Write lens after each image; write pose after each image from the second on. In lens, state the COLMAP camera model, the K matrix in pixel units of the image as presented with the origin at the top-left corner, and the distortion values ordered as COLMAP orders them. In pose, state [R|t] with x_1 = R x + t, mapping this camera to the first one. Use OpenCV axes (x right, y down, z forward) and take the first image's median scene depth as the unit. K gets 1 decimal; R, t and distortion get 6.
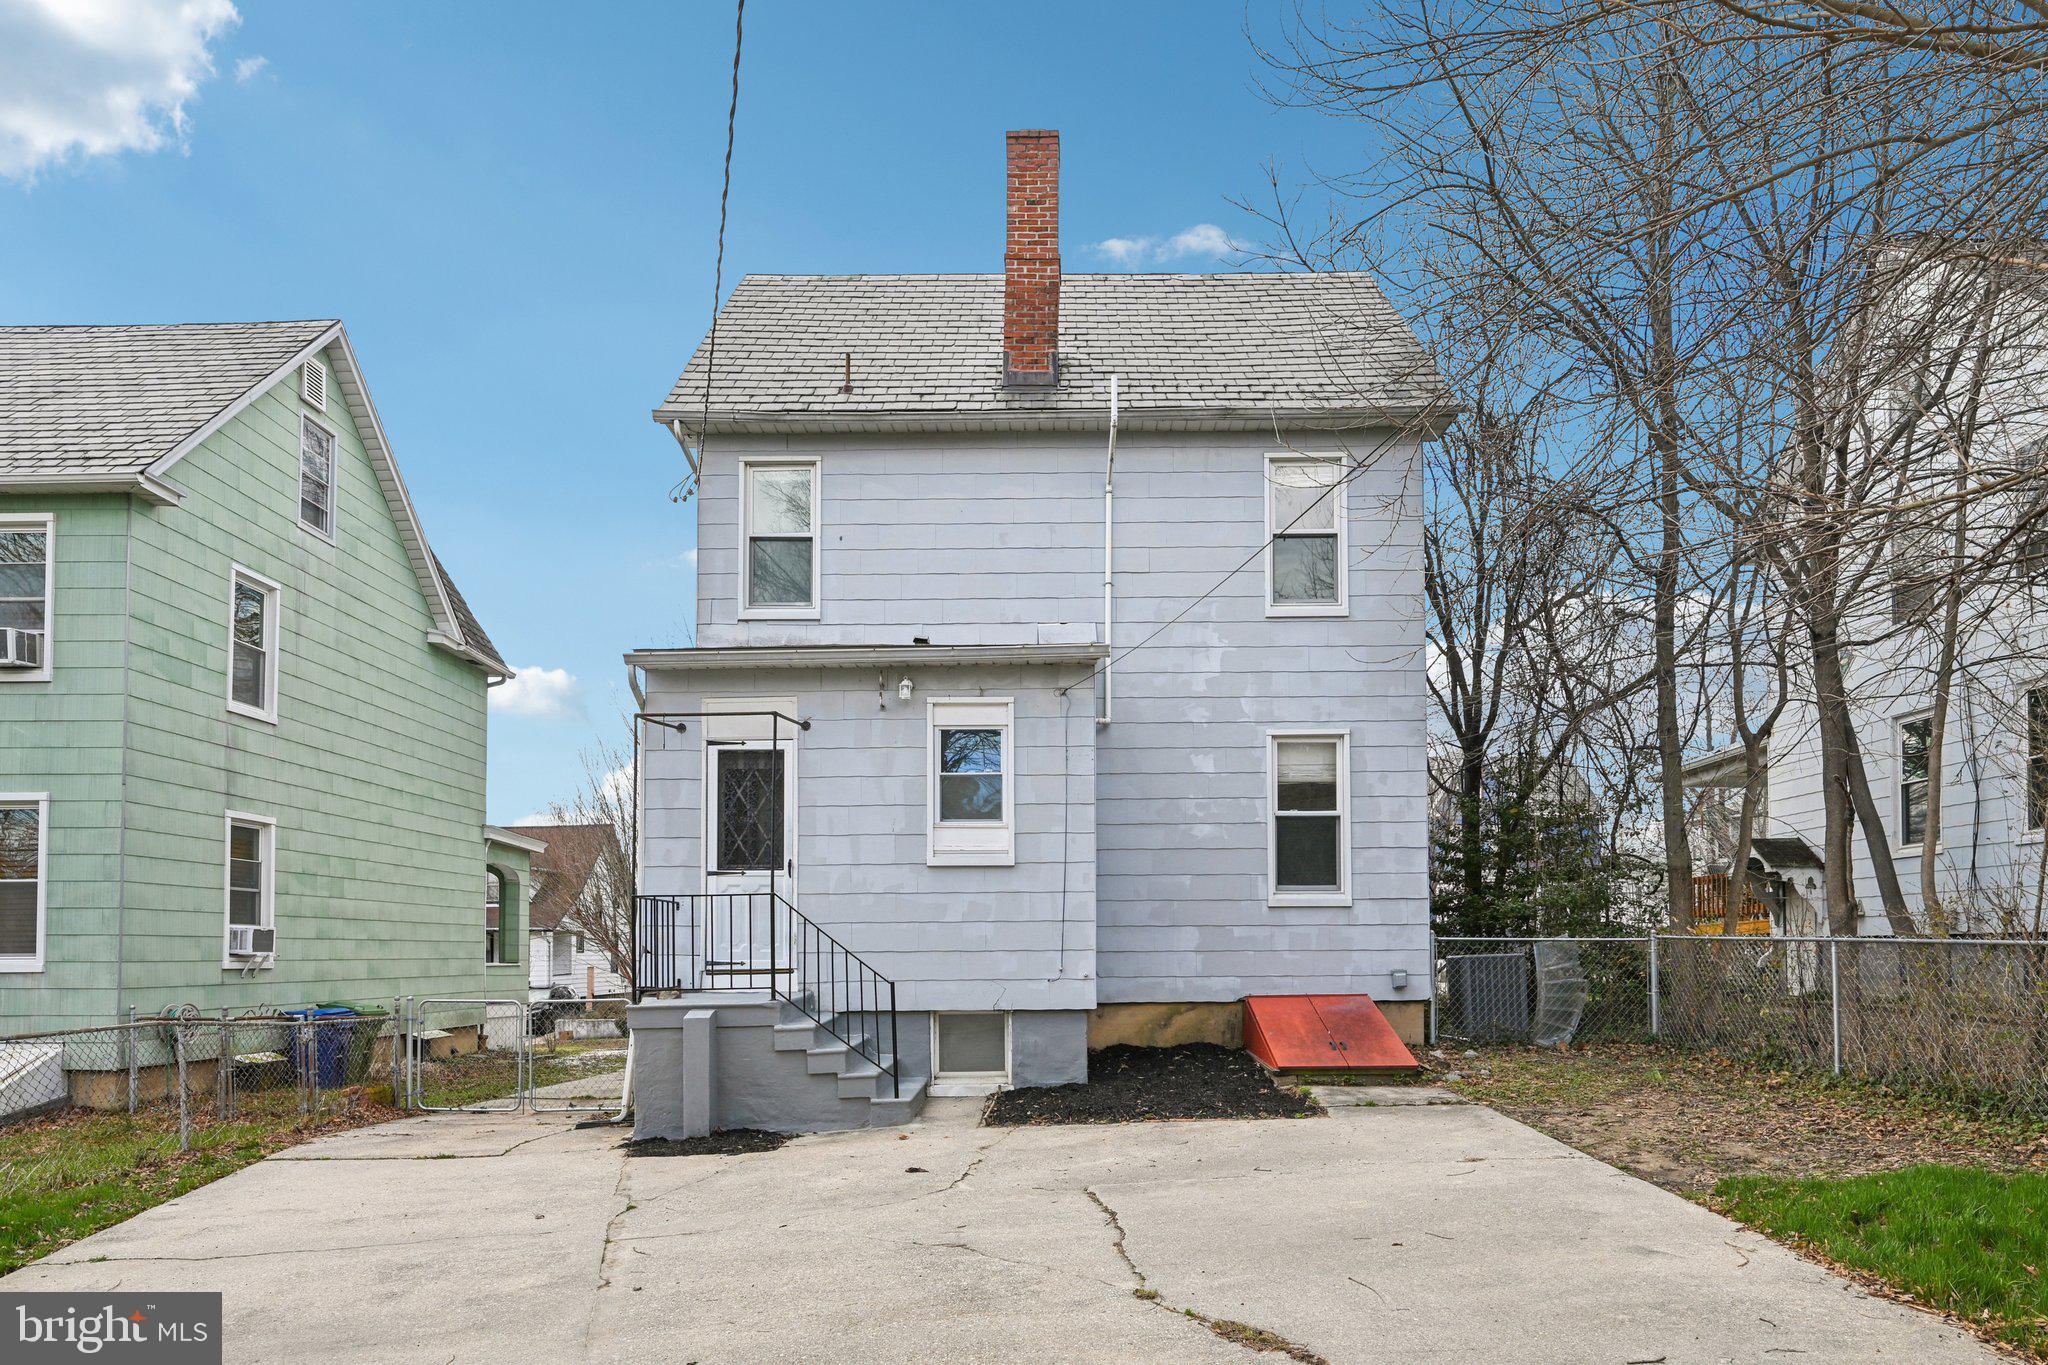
lens RADIAL K [[1218.9, 0, 1047.5], [0, 1218.9, 913.3], [0, 0, 1]] dist [-0.005528, 0.003330]
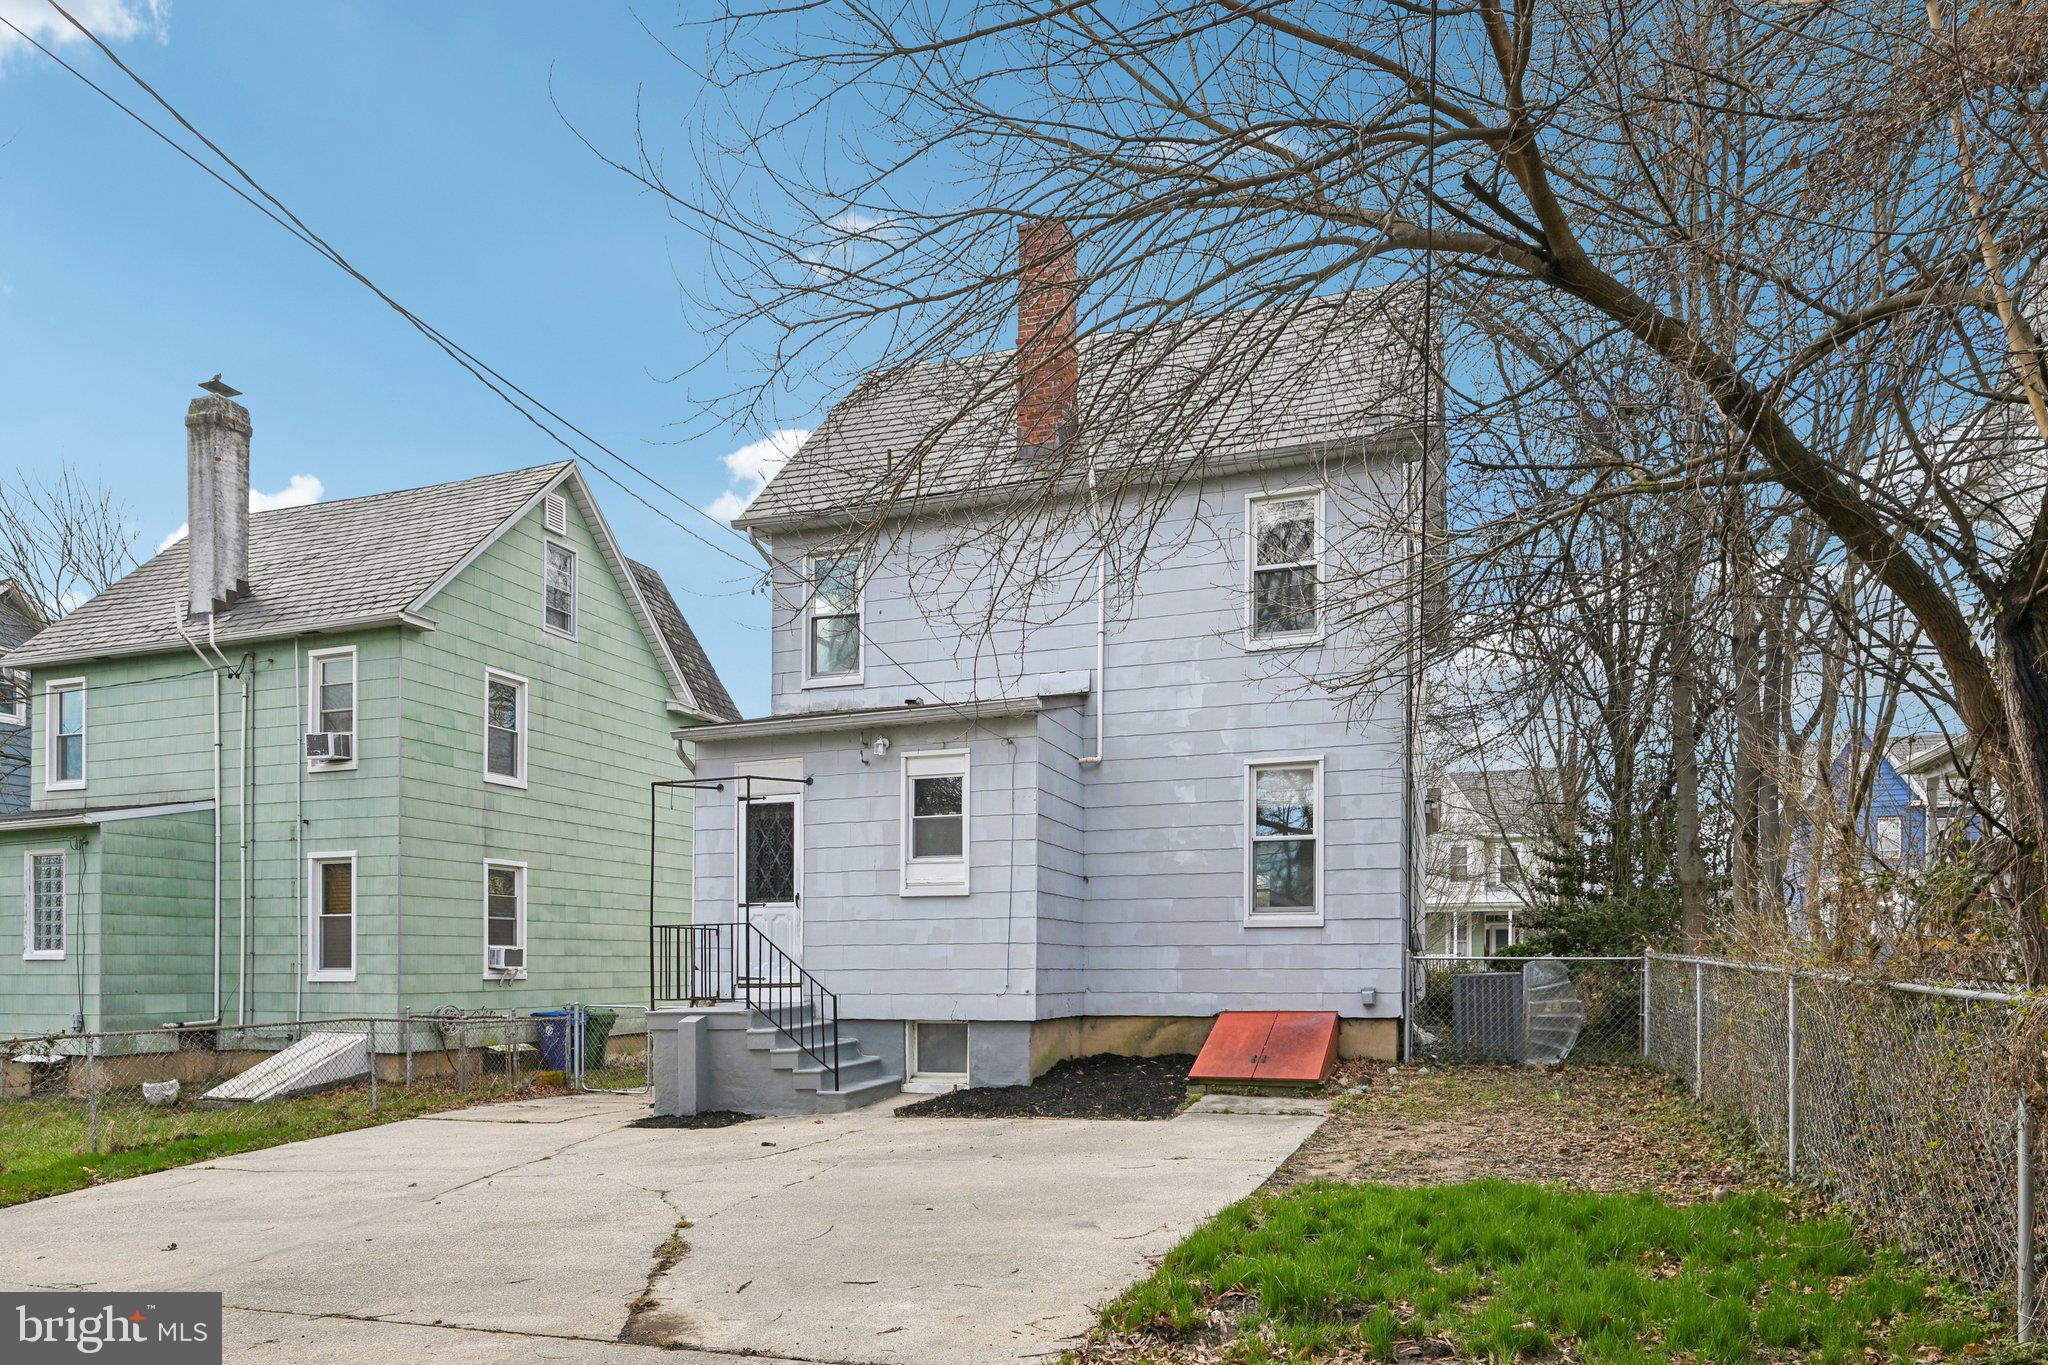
lens RADIAL K [[1218.9, 0, 1056.3], [0, 1218.9, 961.4], [0, 0, 1]] dist [-0.005528, 0.003330]
pose [[0.949699, 0.001200, -0.313163, 0.365411], [0.009786, 0.999391, 0.033506, -0.012892], [0.313012, -0.034885, 0.949108, -0.064328]]
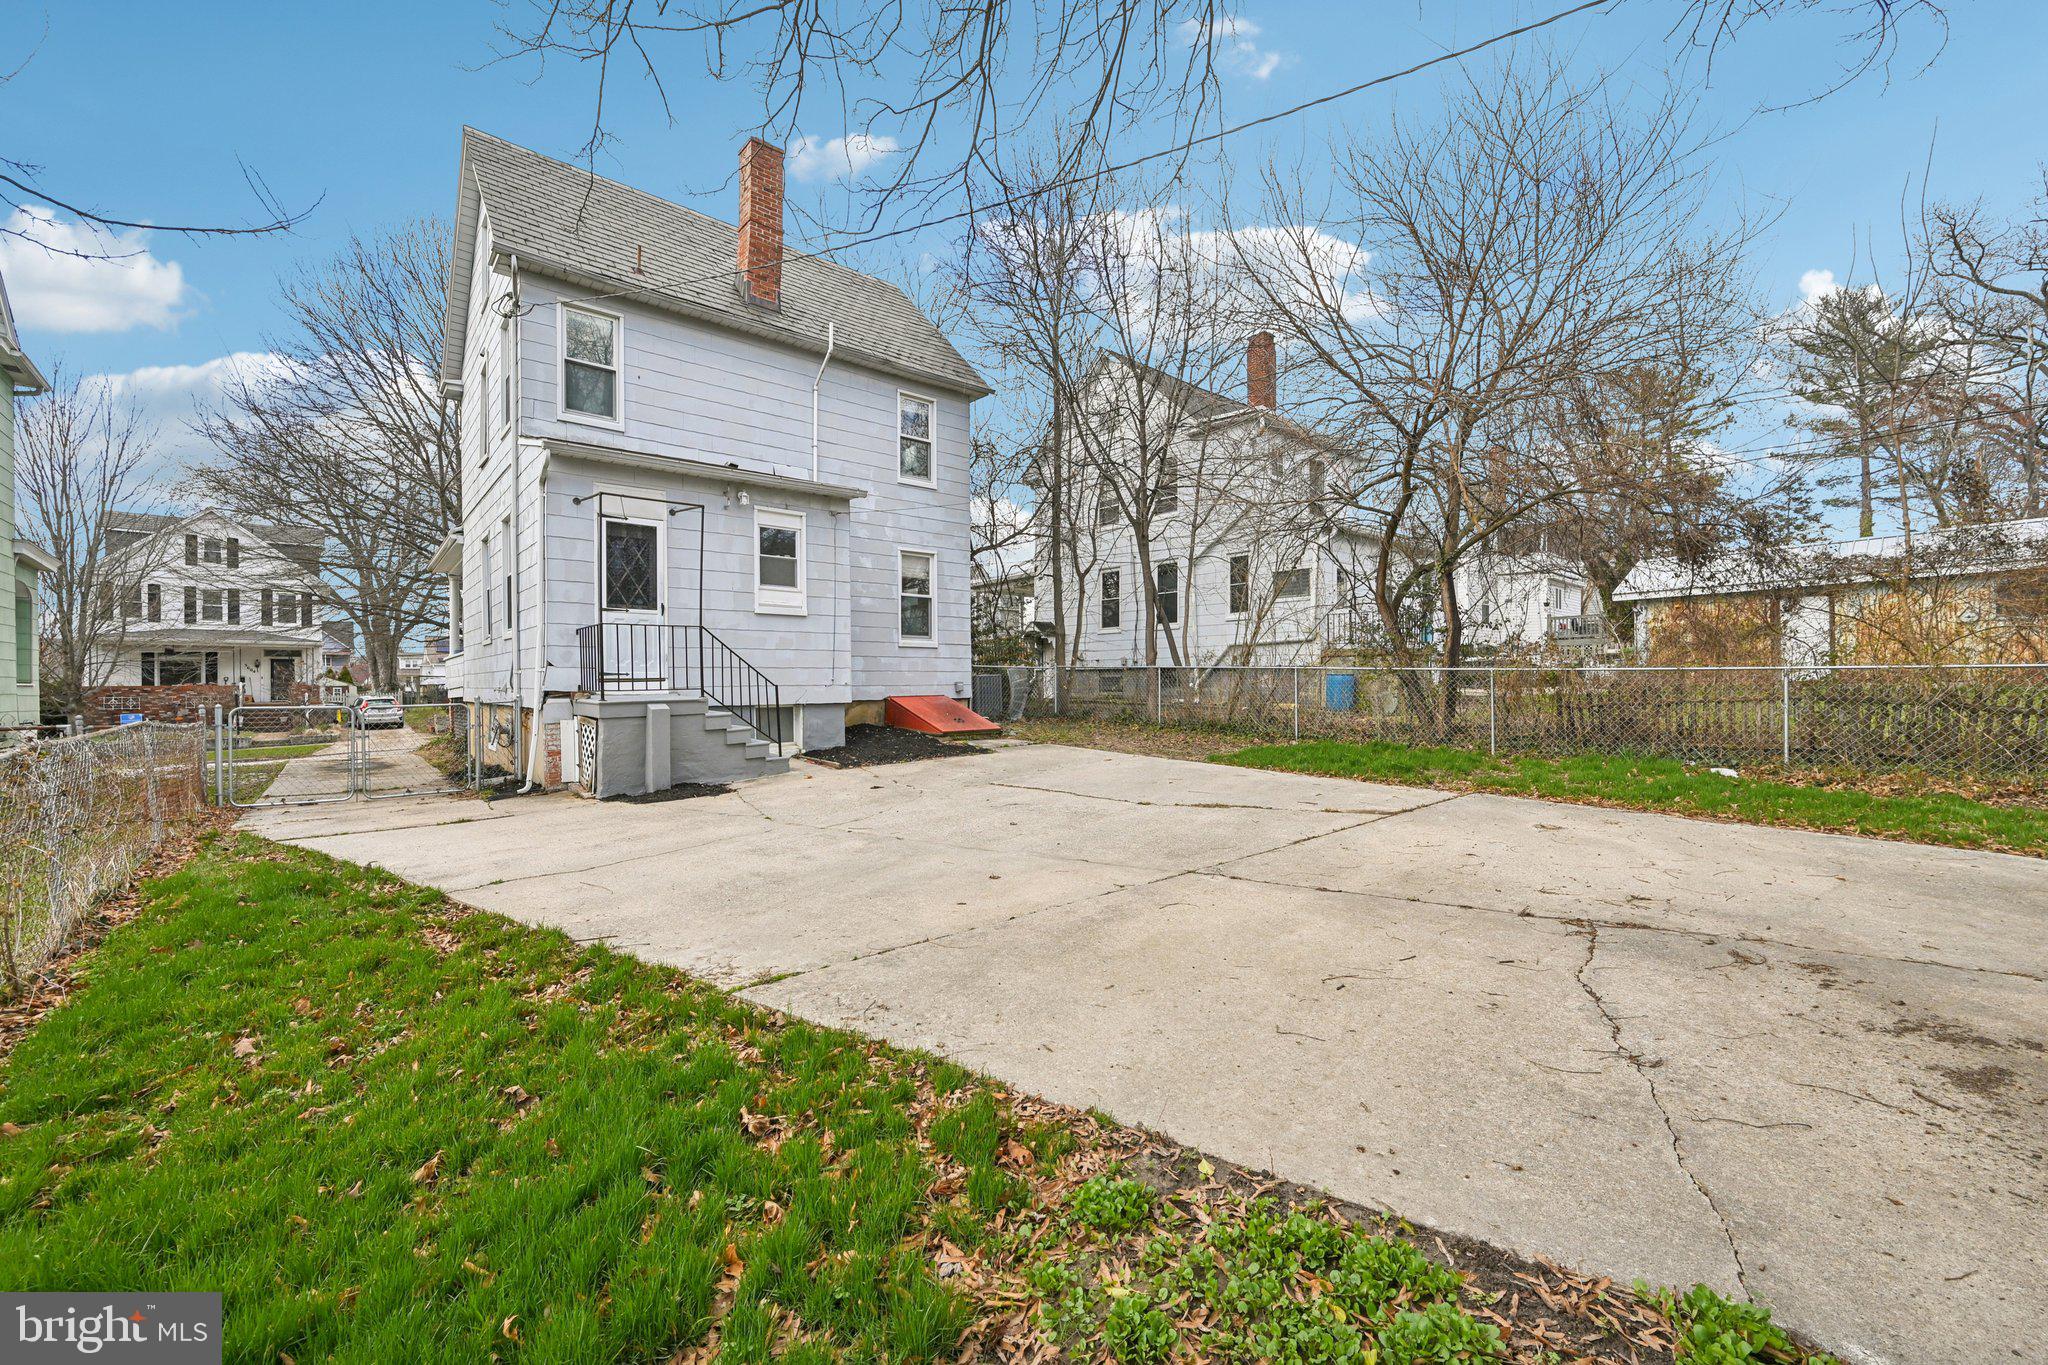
lens RADIAL K [[799.5, 0, 1017.9], [0, 799.5, 680.9], [0, 0, 1]] dist [0.000150, -0.000590]
pose [[0.759741, 0.002087, 0.650223, -0.450869], [-0.020687, 0.999566, 0.020963, 0.017315], [-0.649897, -0.029378, 0.759454, -0.004060]]
